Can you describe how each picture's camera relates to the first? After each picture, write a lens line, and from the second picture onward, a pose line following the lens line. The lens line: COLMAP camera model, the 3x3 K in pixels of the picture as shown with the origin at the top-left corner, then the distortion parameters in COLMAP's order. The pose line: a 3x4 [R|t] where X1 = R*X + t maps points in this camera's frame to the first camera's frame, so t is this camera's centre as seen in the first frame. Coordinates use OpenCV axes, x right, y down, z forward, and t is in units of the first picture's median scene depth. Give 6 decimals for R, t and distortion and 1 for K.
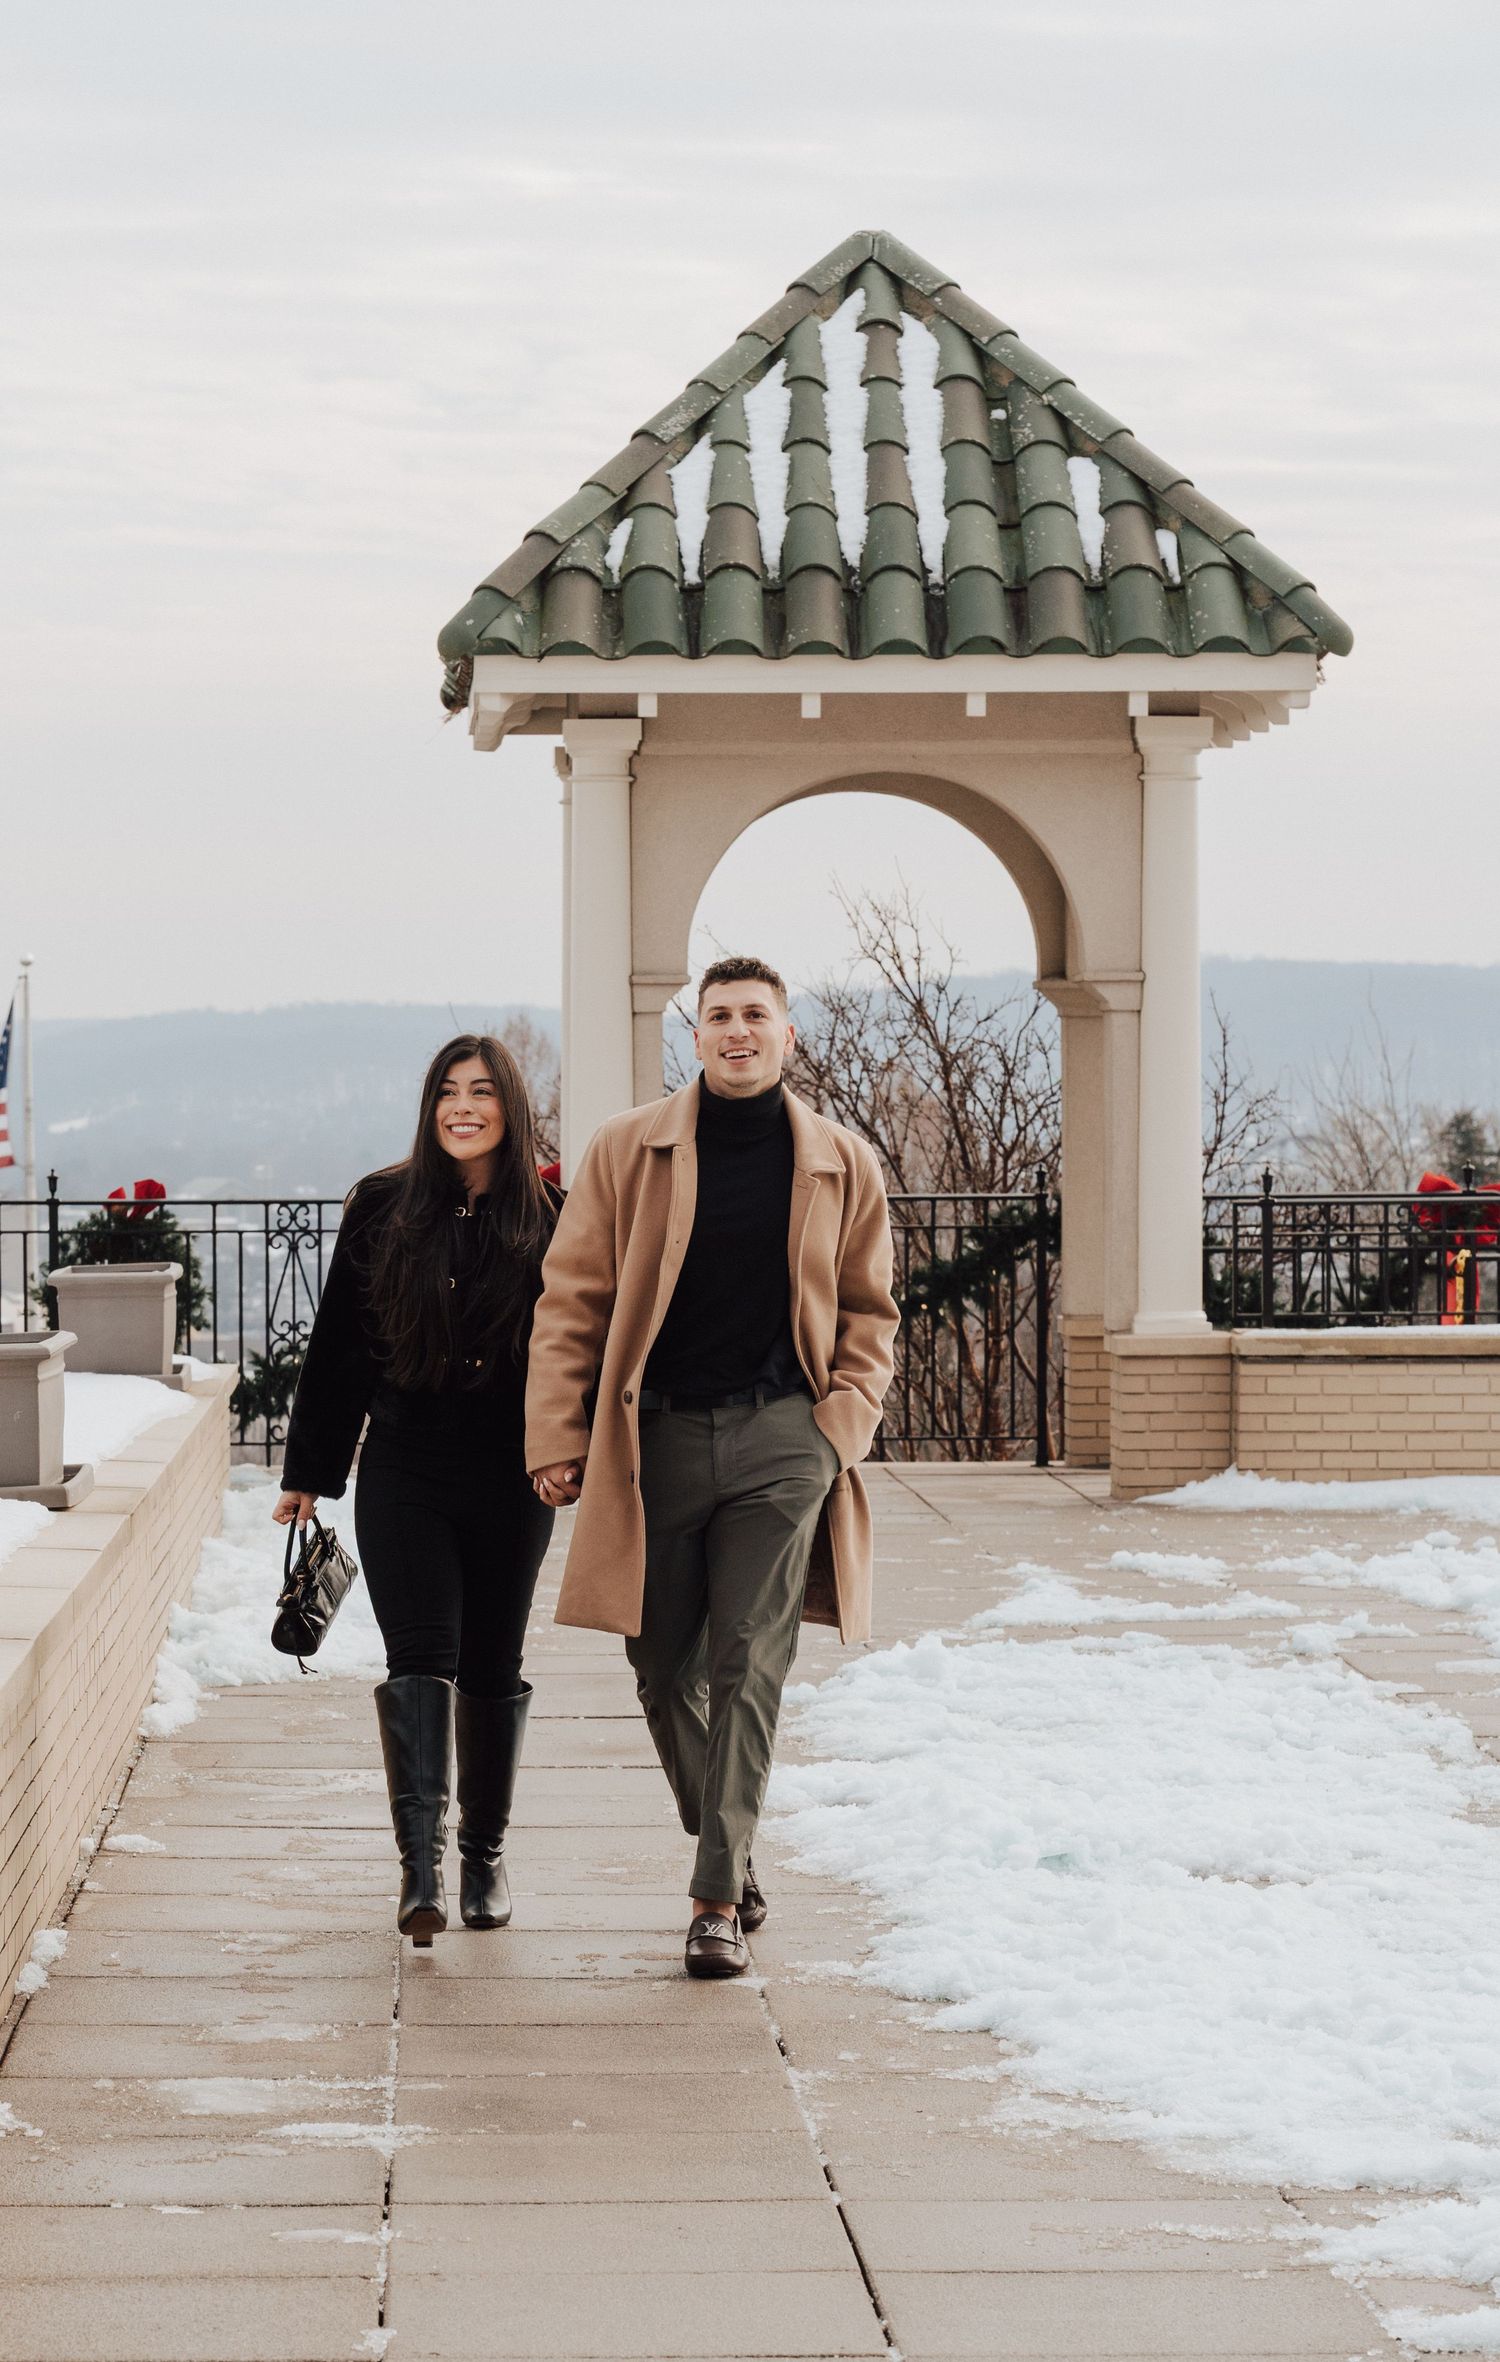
lens RADIAL K [[6661.0, 0, 549.9], [0, 6661.0, 1182.9], [0, 0, 1]] dist [0.001804, -0.438674]
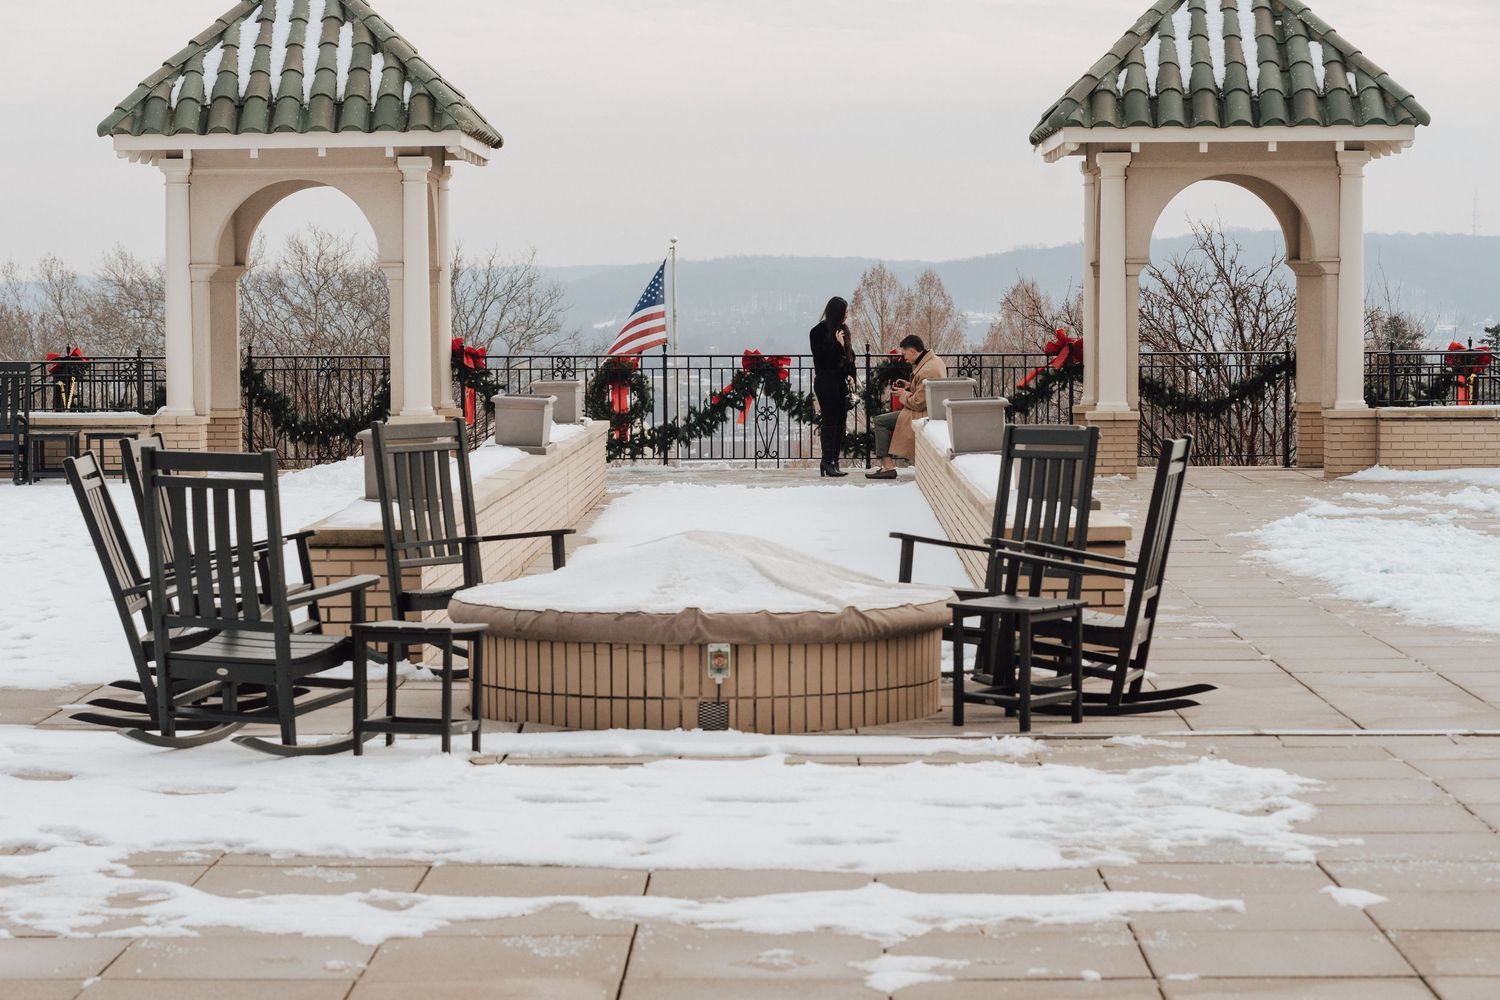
lens RADIAL K [[3686.1, 0, 750.0], [0, 3686.1, 500.0], [0, 0, 1]] dist [-0.040734, 0.203392]
pose [[0.999442, -0.000642, -0.033382, -0.079299], [0.001945, 0.999236, 0.039037, 0.003284], [0.033331, -0.039080, 0.998680, -0.333973]]
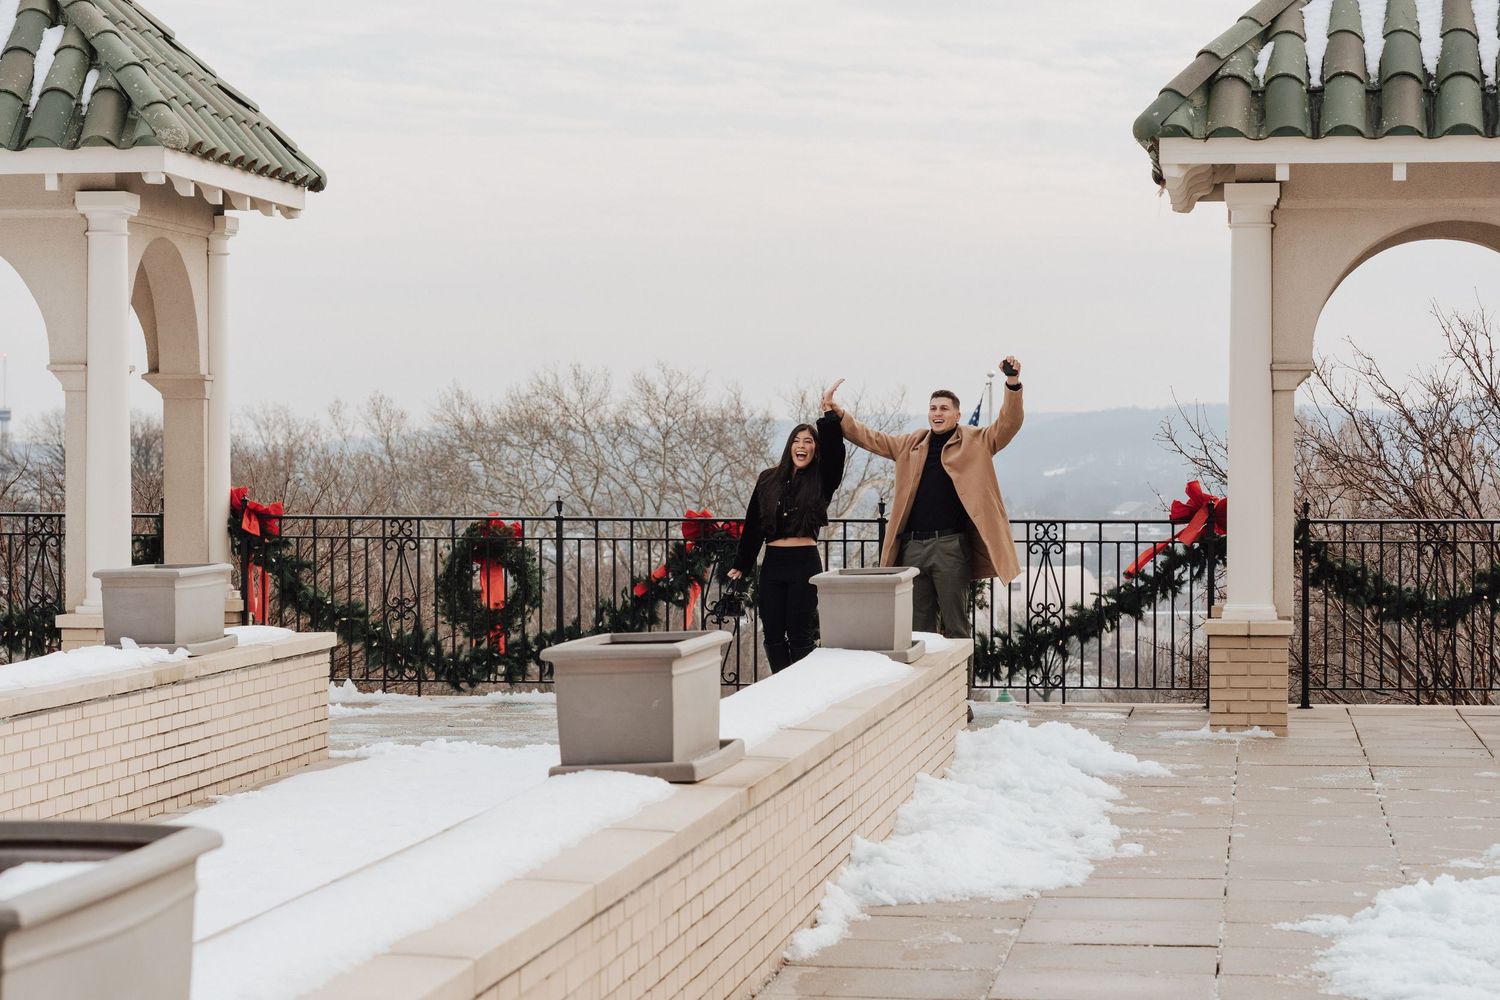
lens RADIAL K [[3737.0, 0, 798.1], [0, 3737.0, 496.8], [0, 0, 1]] dist [-0.045931, 0.312396]
pose [[0.990163, 0.005998, -0.139789, 0.023793], [-0.006285, 0.999979, -0.001608, -0.000979], [0.139776, 0.002471, 0.990180, 0.199941]]
